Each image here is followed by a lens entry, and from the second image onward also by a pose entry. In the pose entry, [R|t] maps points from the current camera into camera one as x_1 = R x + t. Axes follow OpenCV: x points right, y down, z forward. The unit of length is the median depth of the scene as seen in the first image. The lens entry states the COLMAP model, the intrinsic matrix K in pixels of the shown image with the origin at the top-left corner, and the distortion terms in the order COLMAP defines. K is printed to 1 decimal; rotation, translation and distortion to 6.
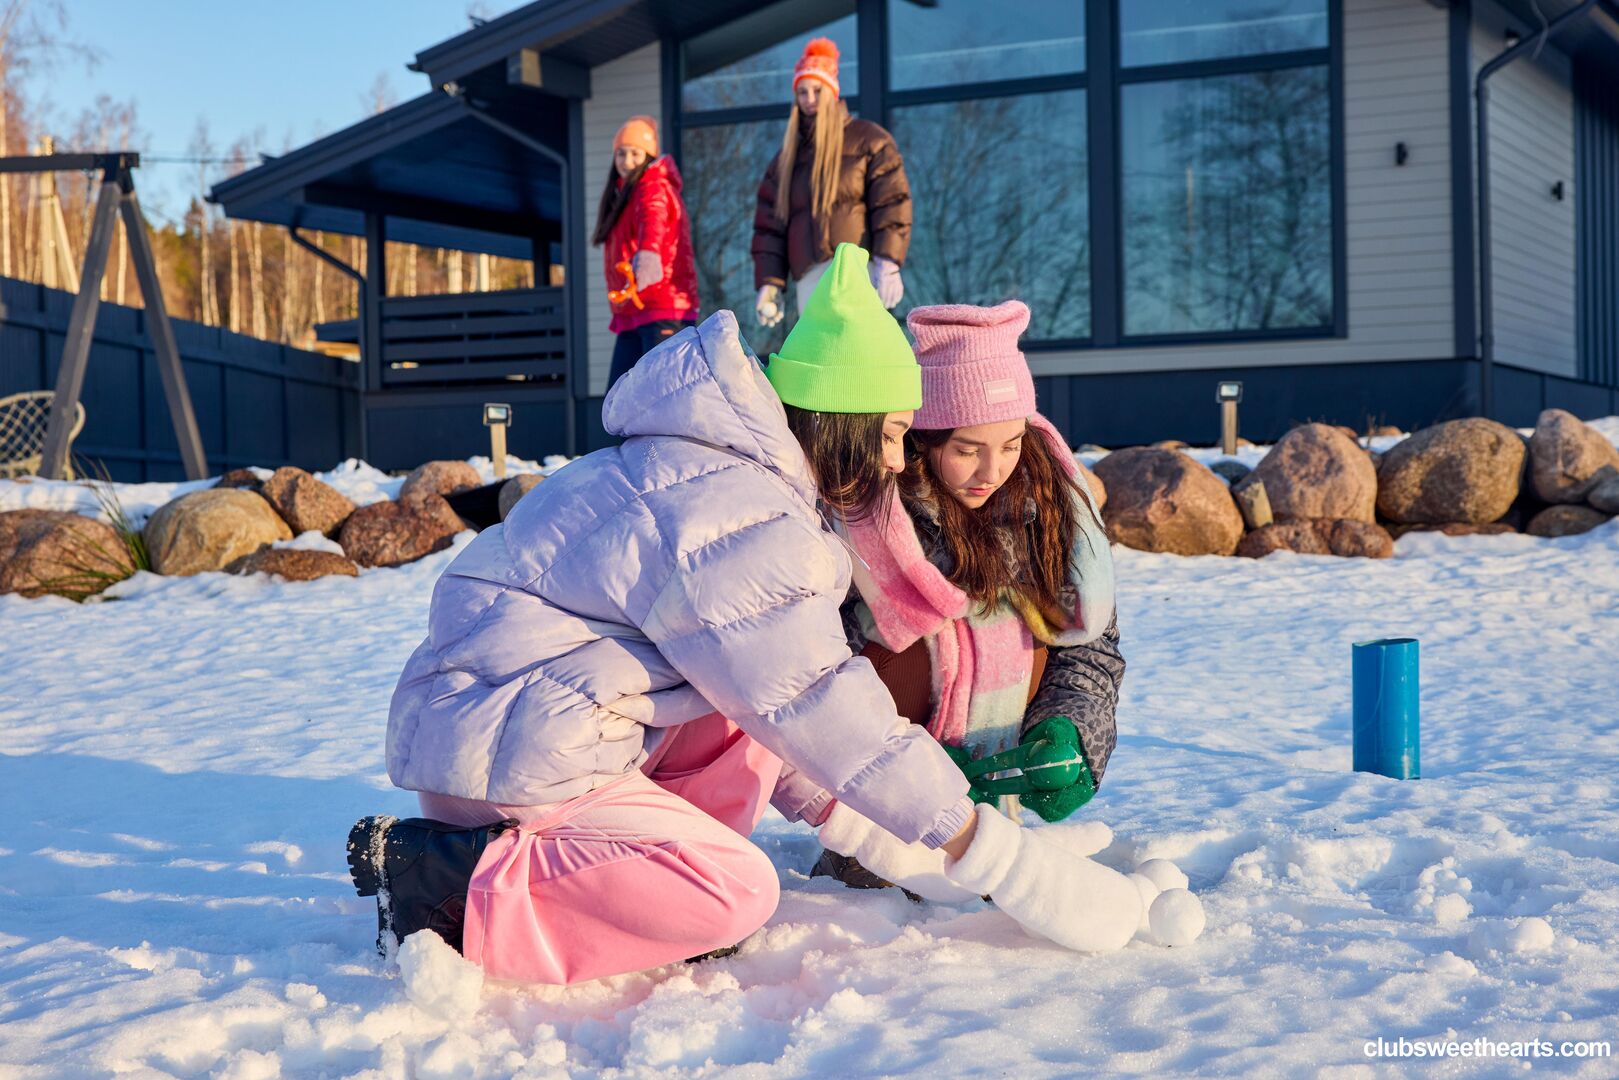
lens RADIAL K [[2713.2, 0, 809.5], [0, 2713.2, 540.0], [0, 0, 1]] dist [0.011841, 0.073266]
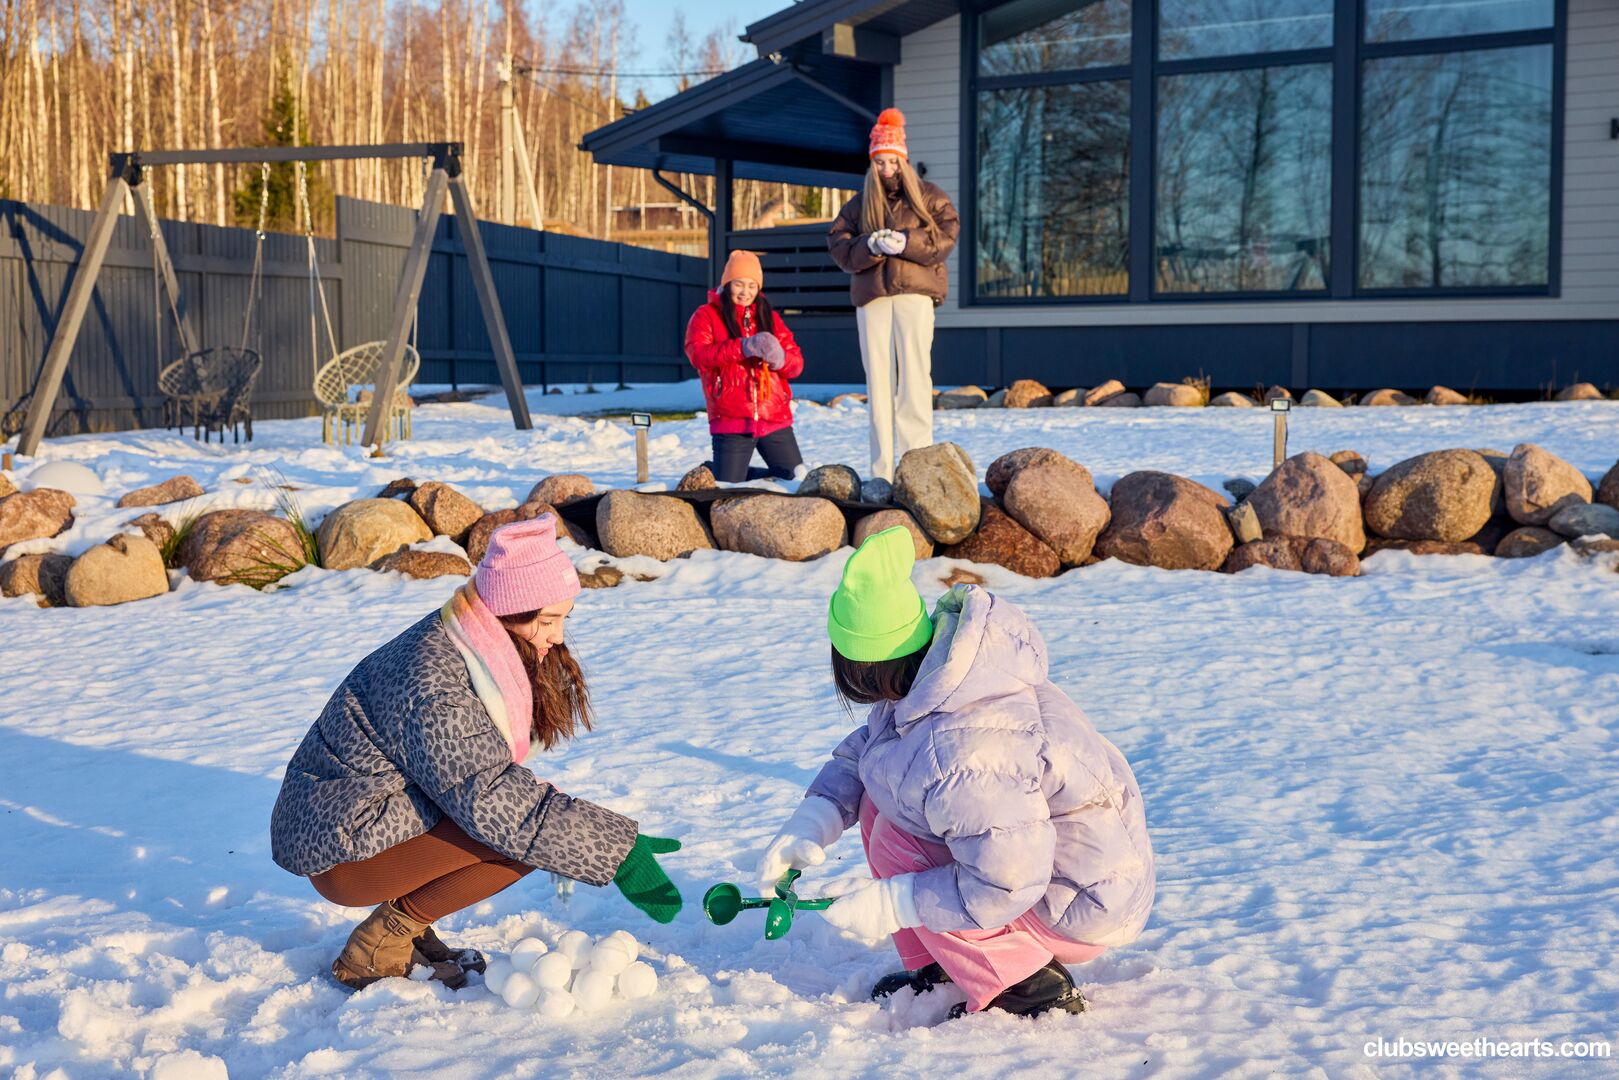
lens RADIAL K [[2516.3, 0, 809.5], [0, 2516.3, 540.0], [0, 0, 1]] dist [0.000456, 0.047523]
pose [[0.983347, 0.032892, -0.178736, 0.169844], [-0.021701, 0.997700, 0.064214, -0.070069], [0.180438, -0.059266, 0.981799, -0.104333]]
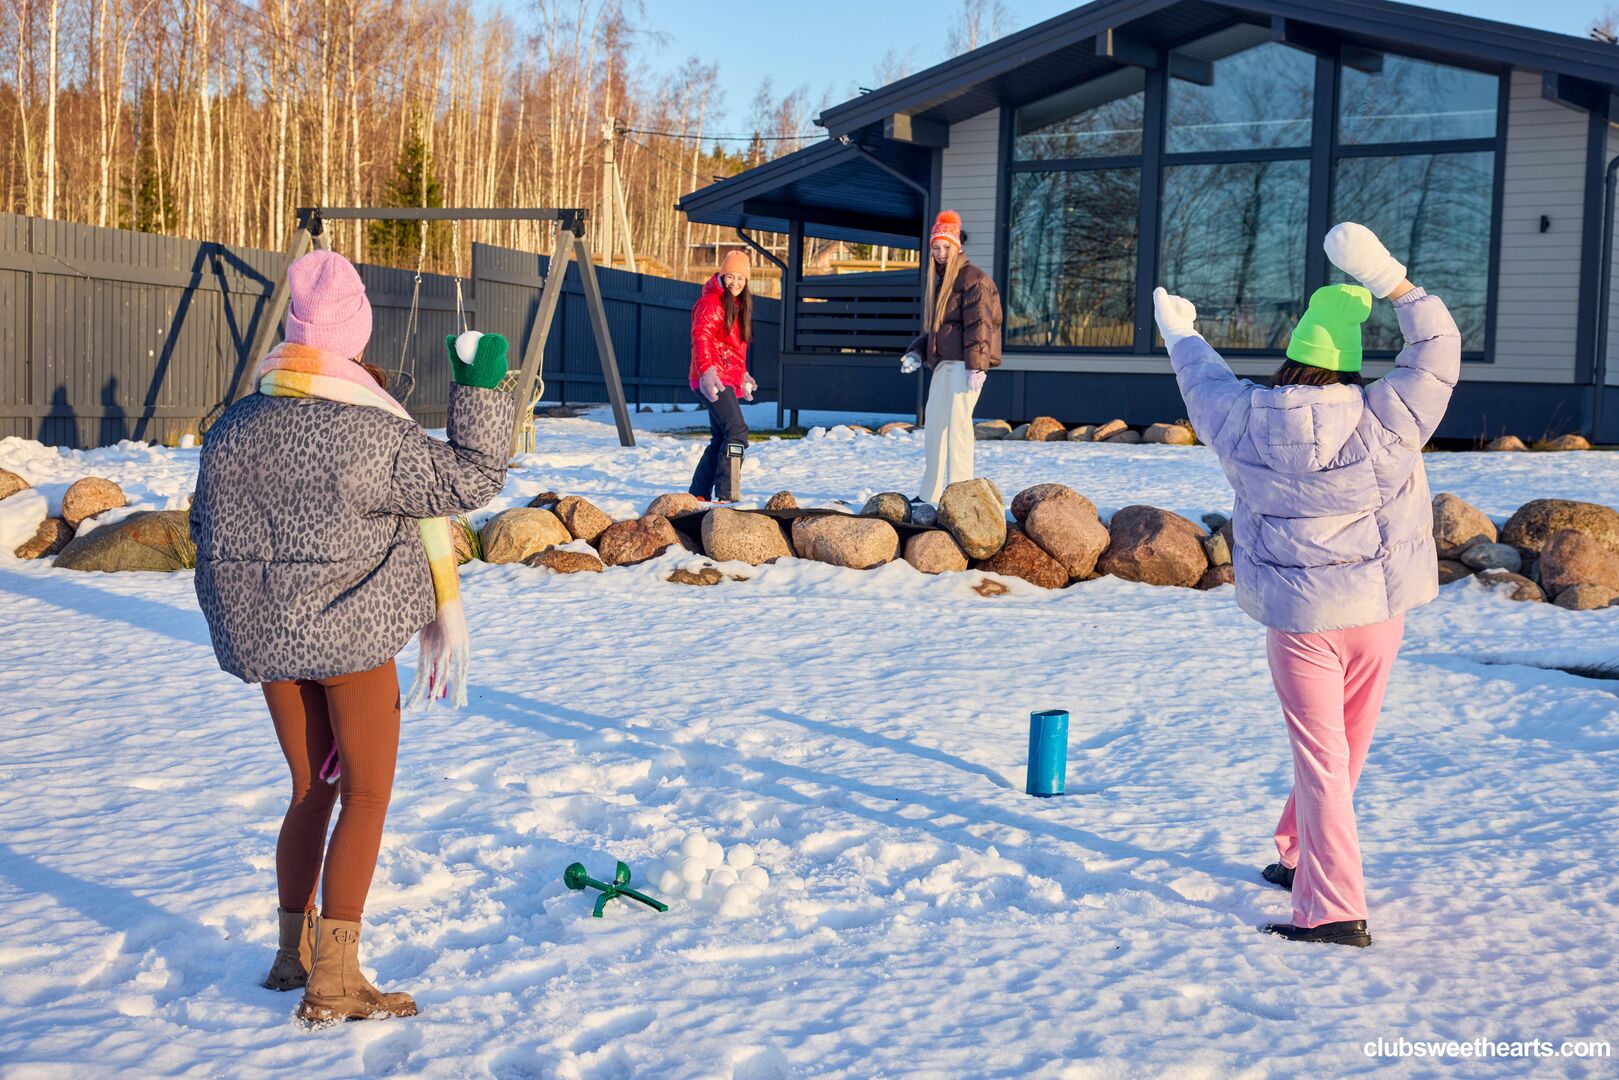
lens RADIAL K [[2200.1, 0, 809.5], [0, 2200.1, 540.0], [0, 0, 1]] dist [0.002816, -0.049384]
pose [[0.978296, 0.065774, -0.196499, 0.177782], [-0.053543, 0.996320, 0.066926, -0.084497], [0.200177, -0.054952, 0.978217, -0.209443]]
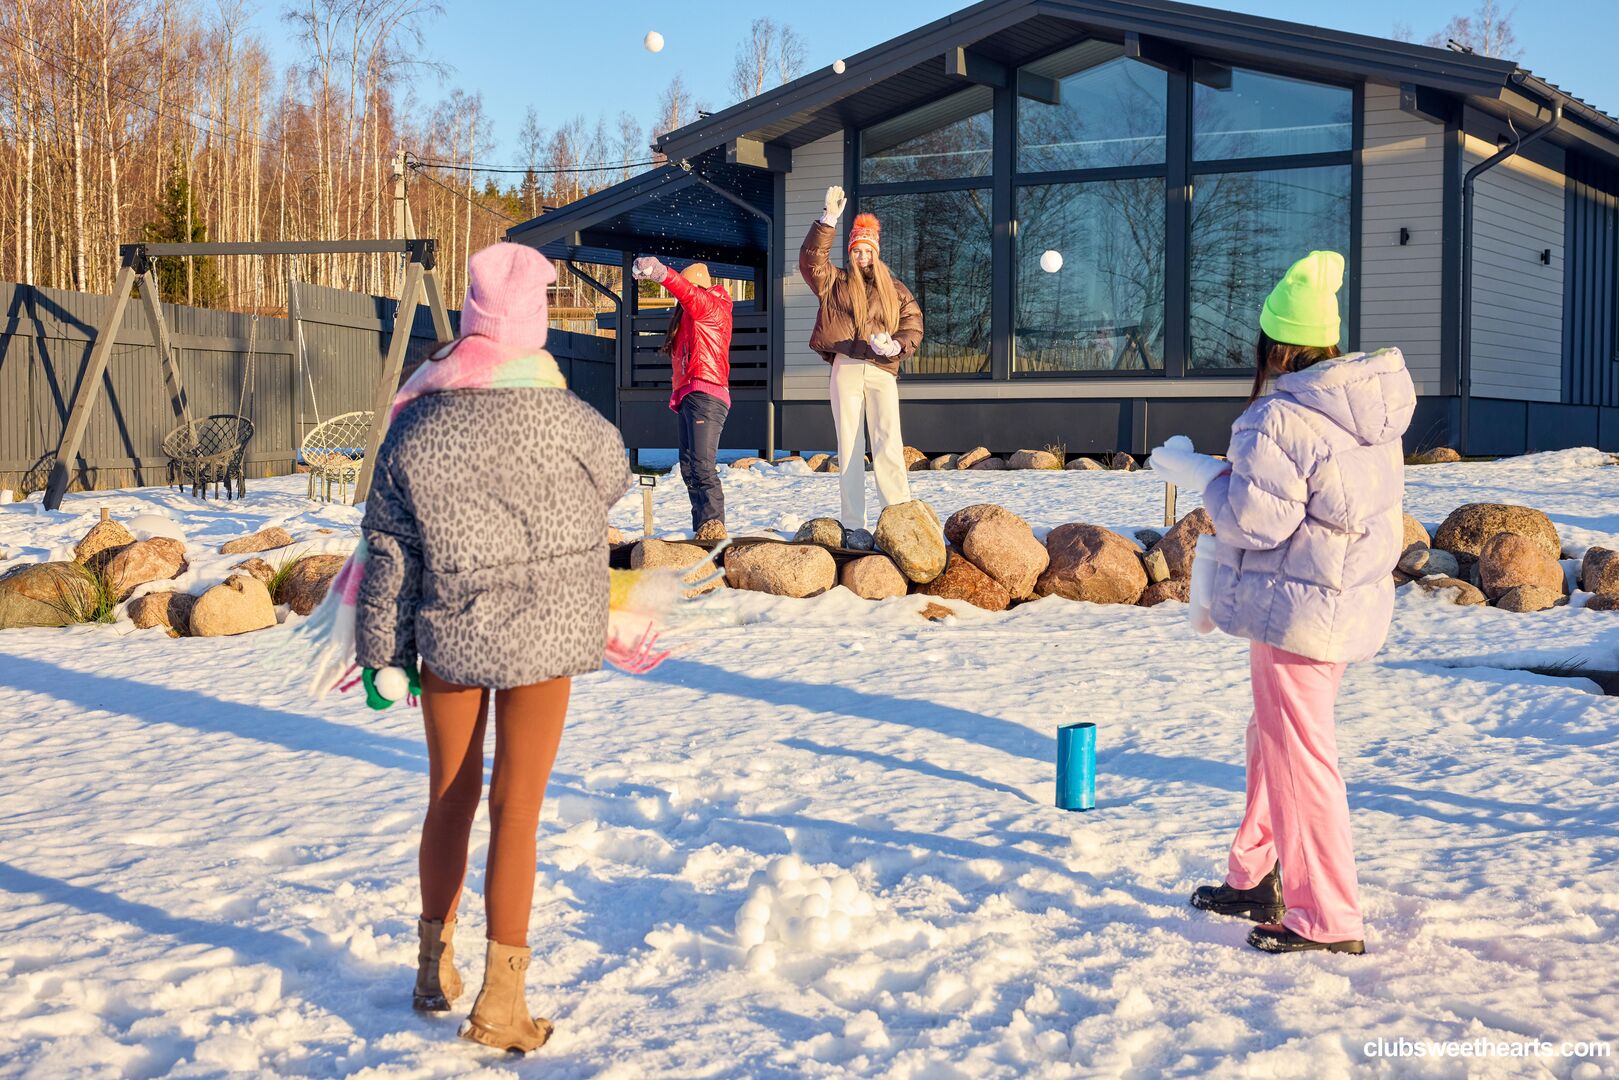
lens RADIAL K [[2297.2, 0, 826.8], [0, 2297.2, 538.8], [0, 0, 1]] dist [-0.007717, 0.030319]
pose [[0.995142, 0.028330, -0.094287, 0.101839], [-0.024602, 0.998878, 0.040464, -0.070799], [0.095327, -0.037948, 0.994722, -0.227614]]
